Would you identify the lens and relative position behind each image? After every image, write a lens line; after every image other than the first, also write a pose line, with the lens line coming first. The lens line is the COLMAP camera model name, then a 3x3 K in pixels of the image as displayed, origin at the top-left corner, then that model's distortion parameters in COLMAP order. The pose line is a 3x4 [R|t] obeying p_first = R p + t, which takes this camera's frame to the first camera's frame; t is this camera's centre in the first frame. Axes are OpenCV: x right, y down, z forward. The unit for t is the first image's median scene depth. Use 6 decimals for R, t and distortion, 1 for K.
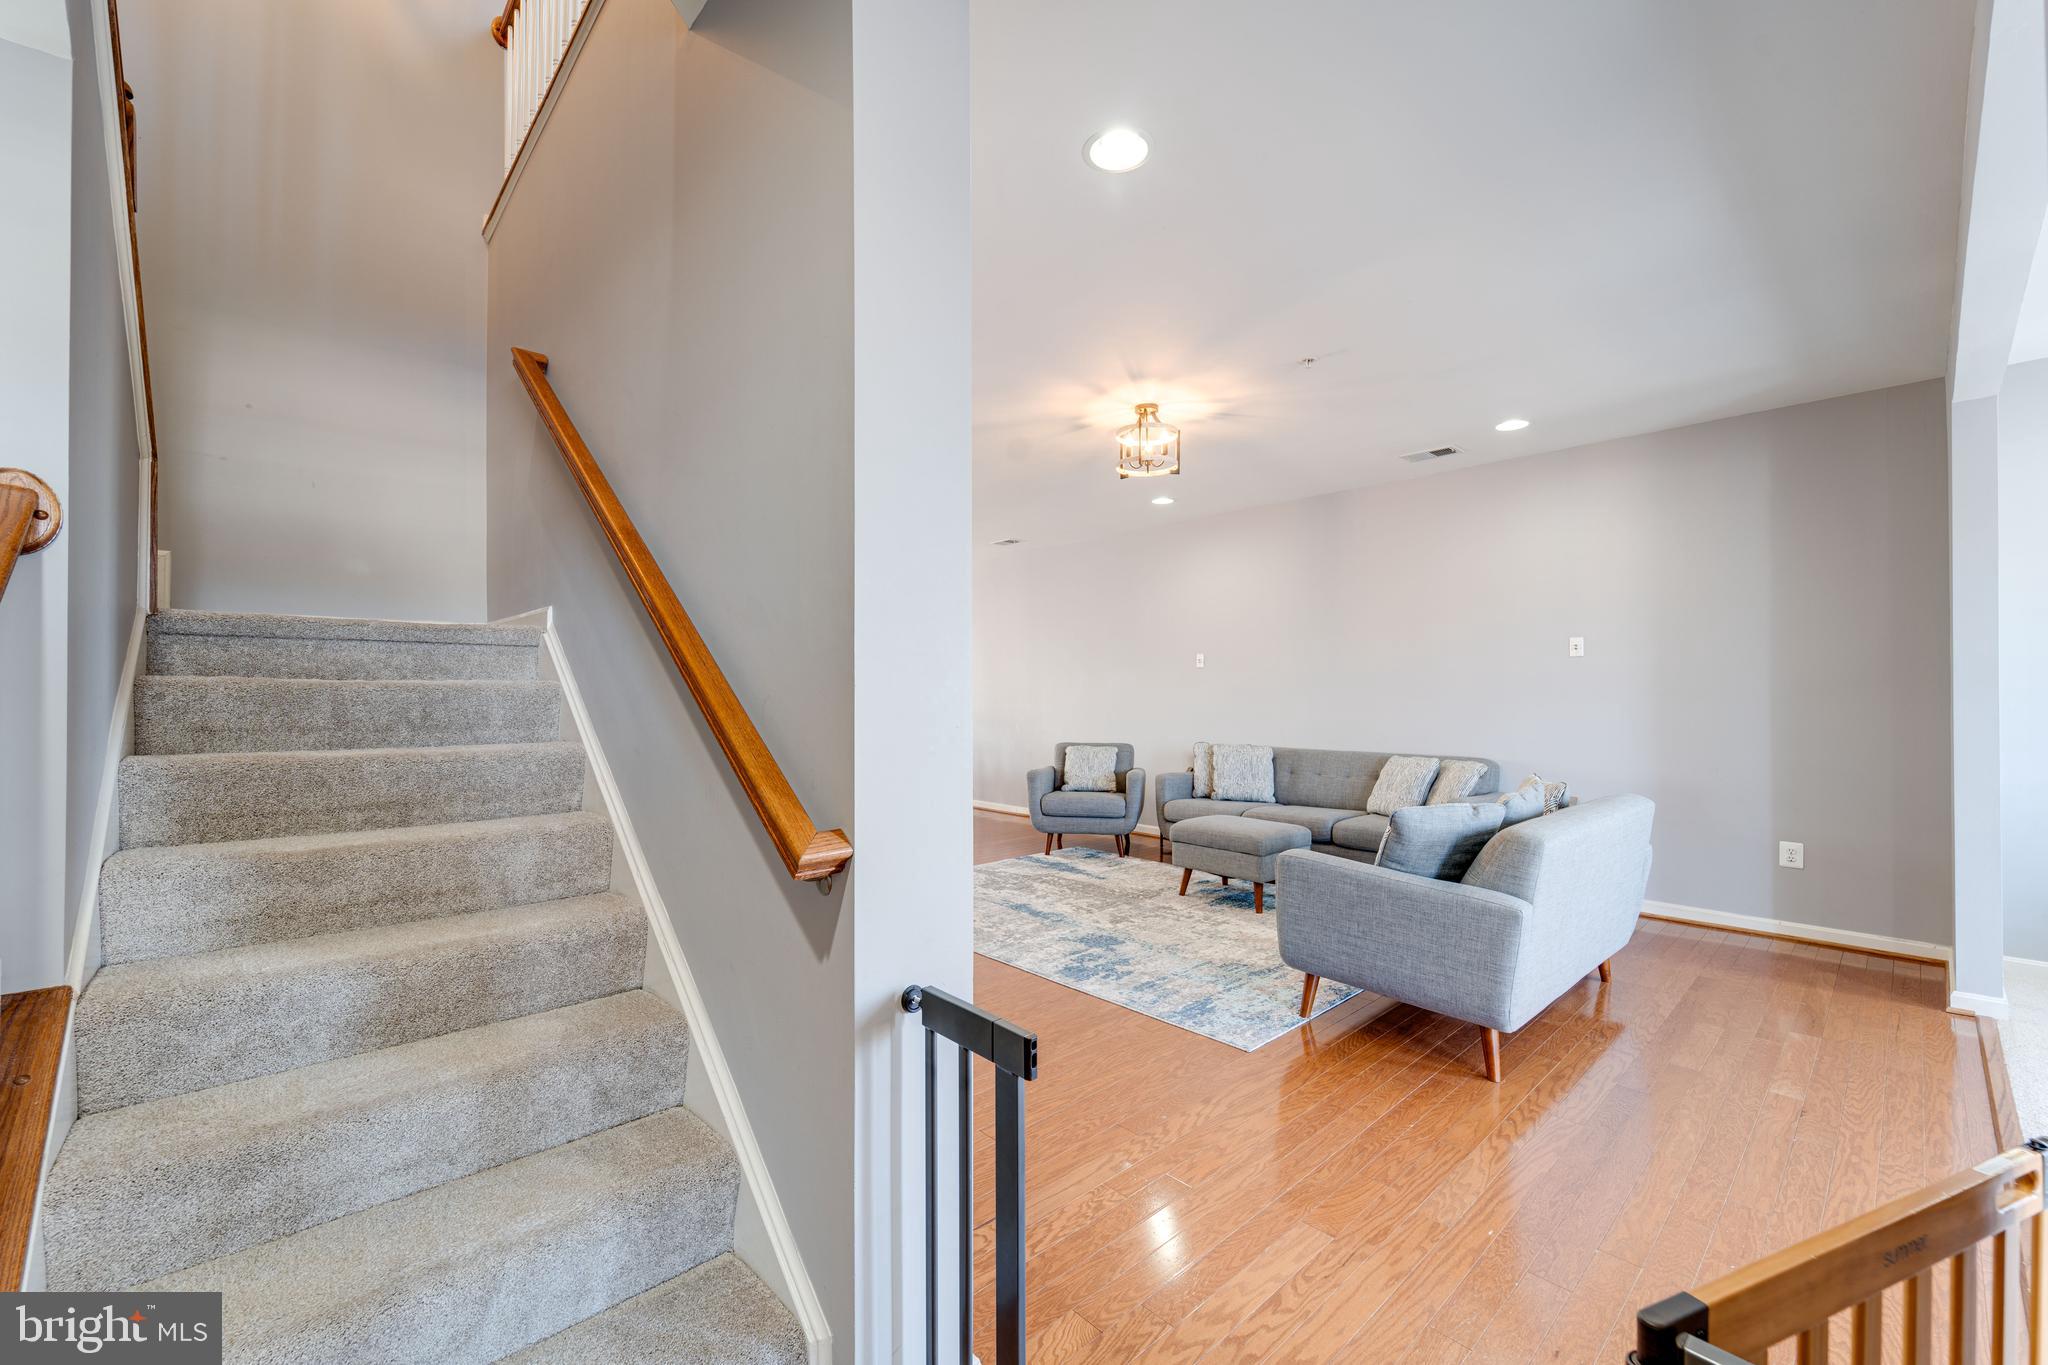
lens RADIAL K [[818.2, 0, 1024.9], [0, 818.2, 688.4], [0, 0, 1]] dist [0.003992, -0.000662]
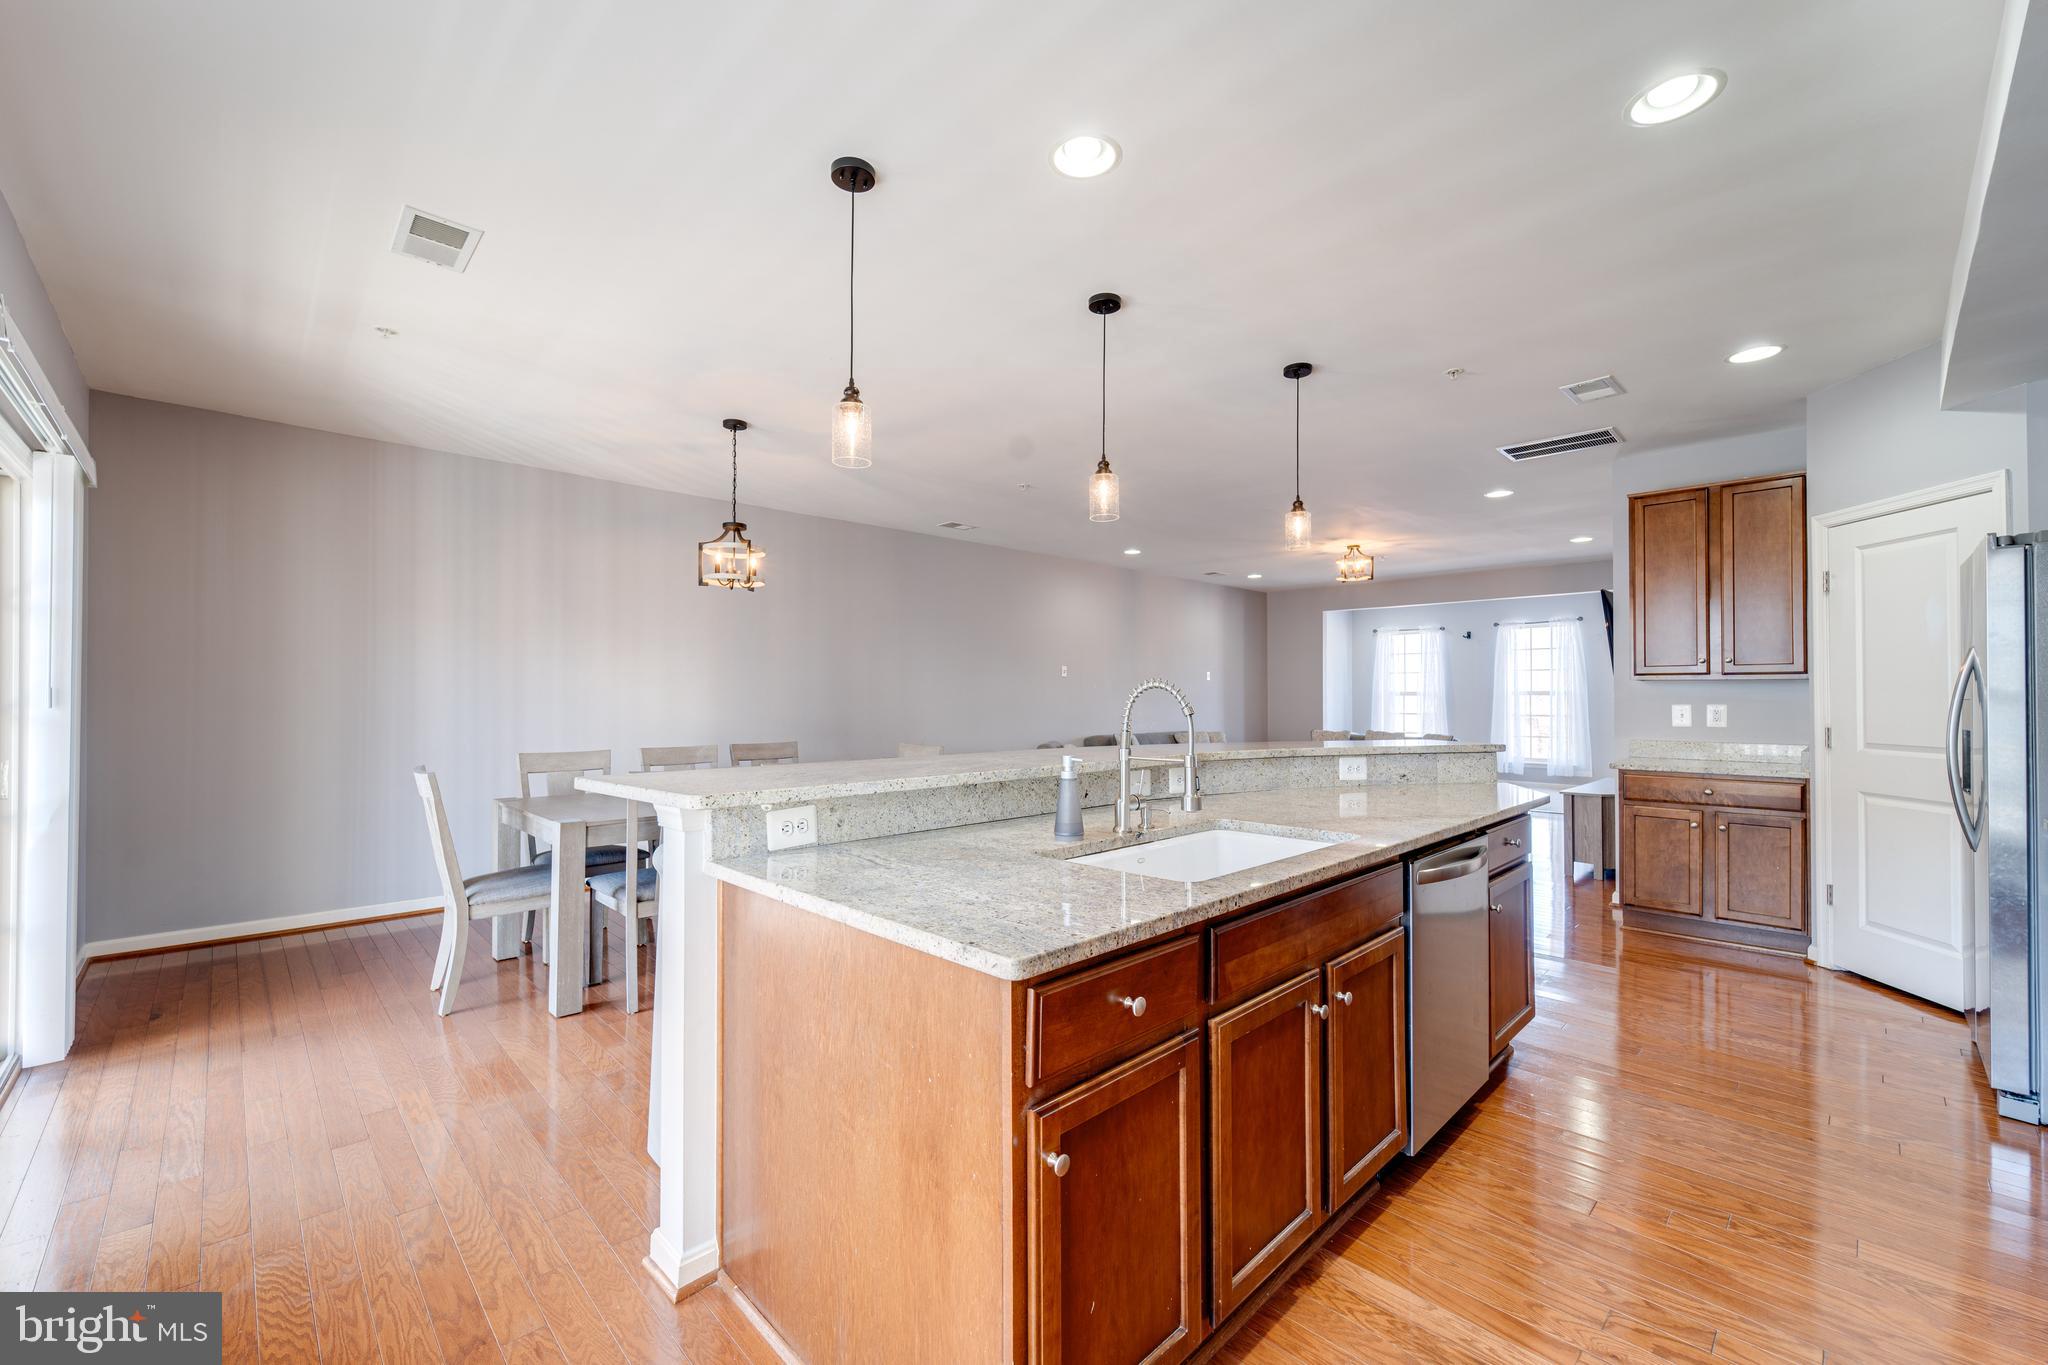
lens RADIAL K [[823.1, 0, 1024.7], [0, 823.1, 688.5], [0, 0, 1]] dist [0.003333, -0.002214]
pose [[-0.026690, 0.012680, 0.999563, -1.617323], [-0.007854, 0.999886, -0.012894, 0.014159], [-0.999613, -0.008194, -0.026587, 1.691739]]
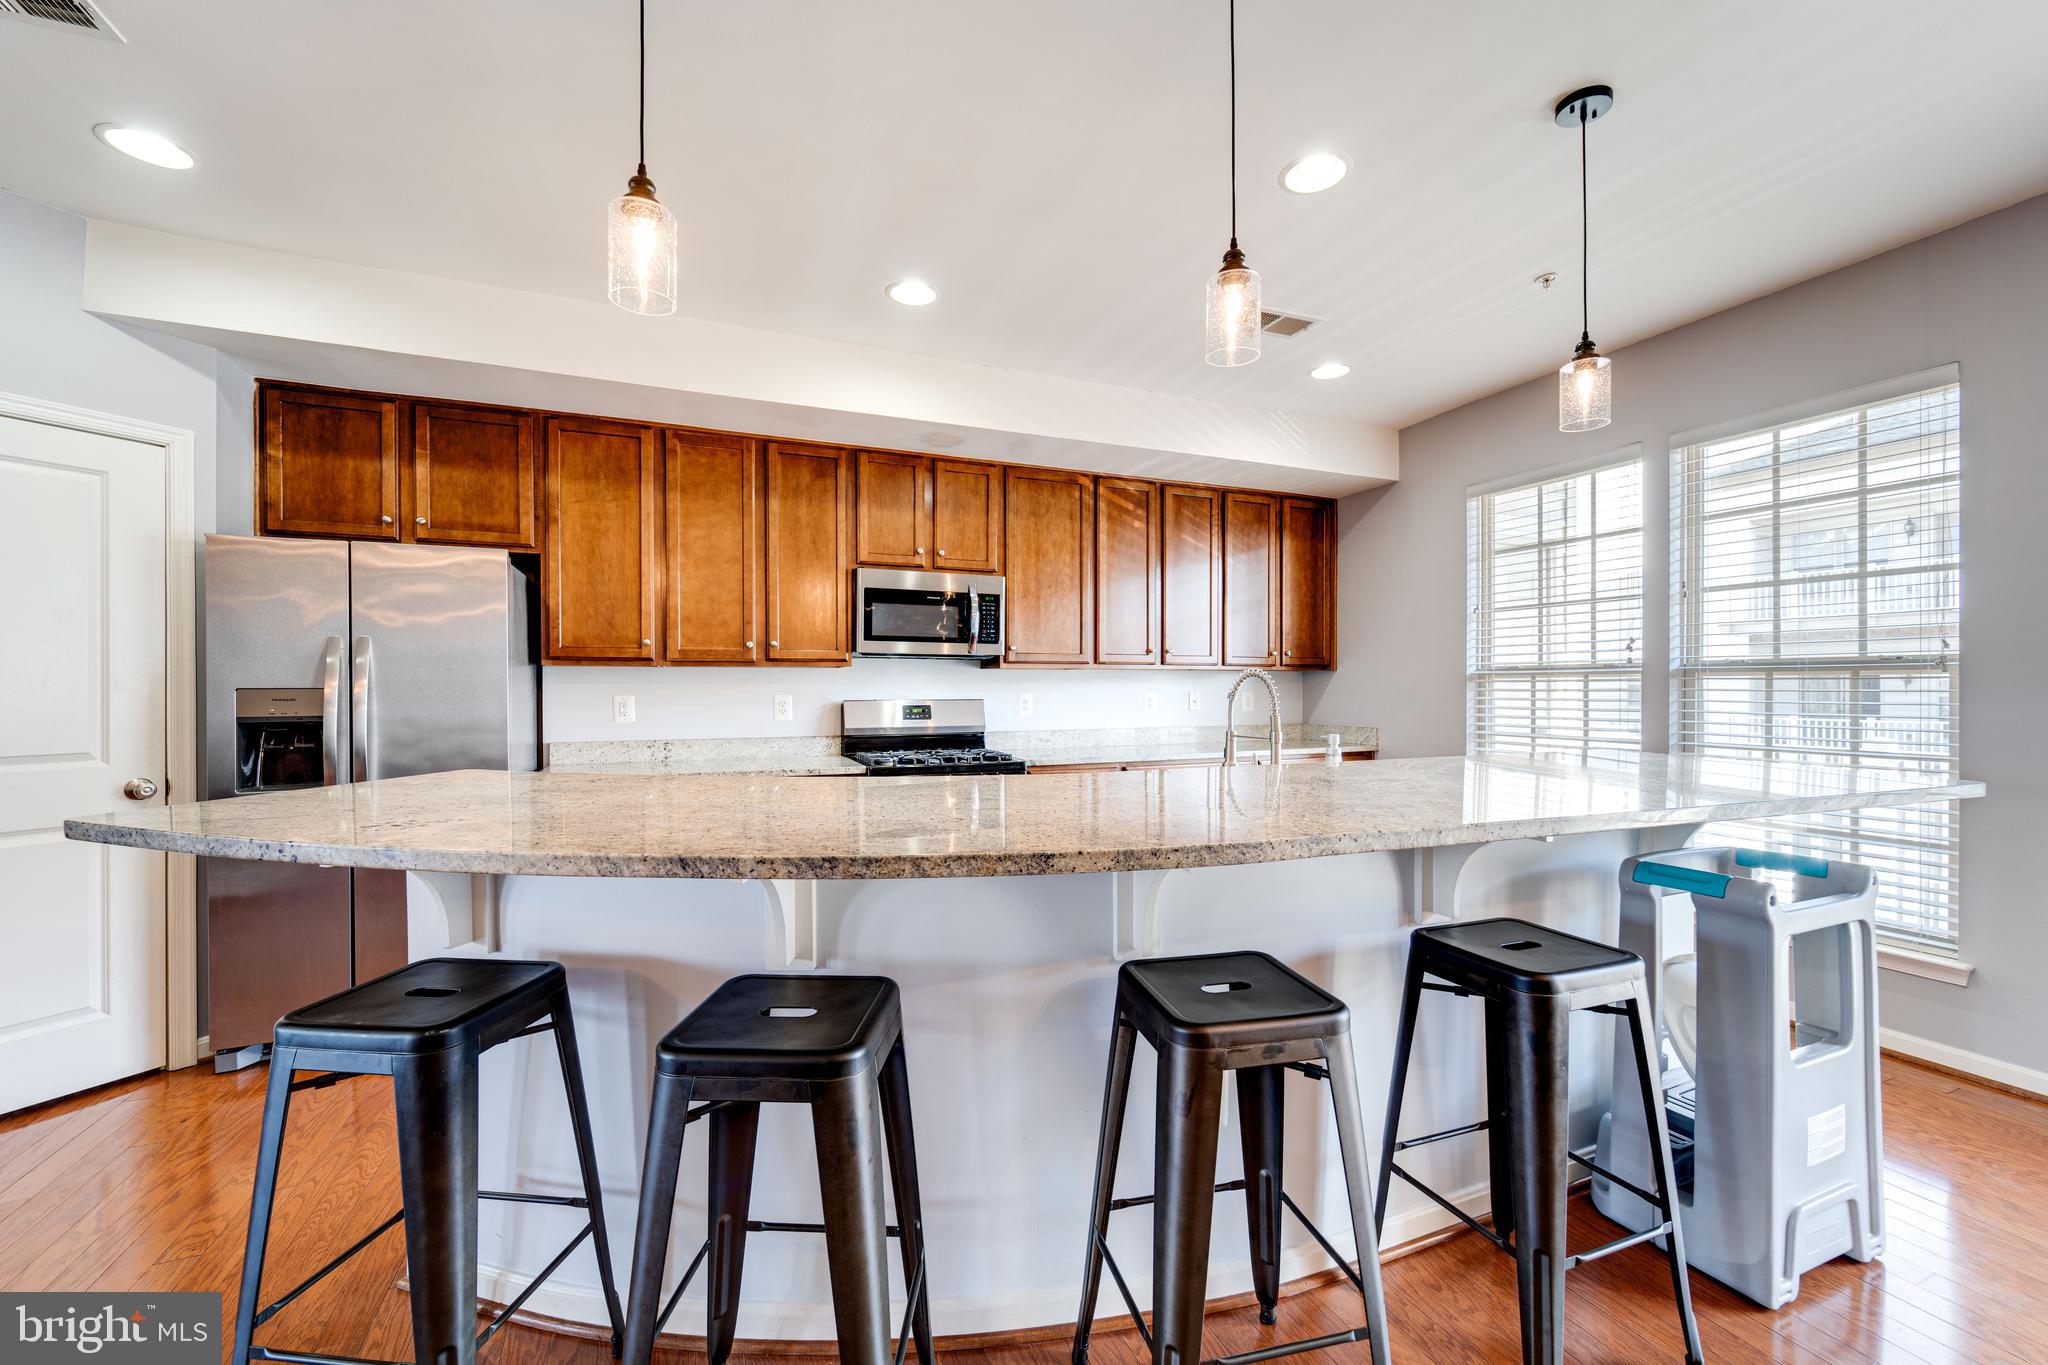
lens RADIAL K [[823.1, 0, 1024.7], [0, 823.1, 688.5], [0, 0, 1]] dist [0.003333, -0.002214]
pose [[-0.334189, 0.006955, -0.942480, -0.561555], [0.010659, 0.999937, 0.003600, 0.011521], [0.942446, -0.008843, -0.334242, 1.642307]]
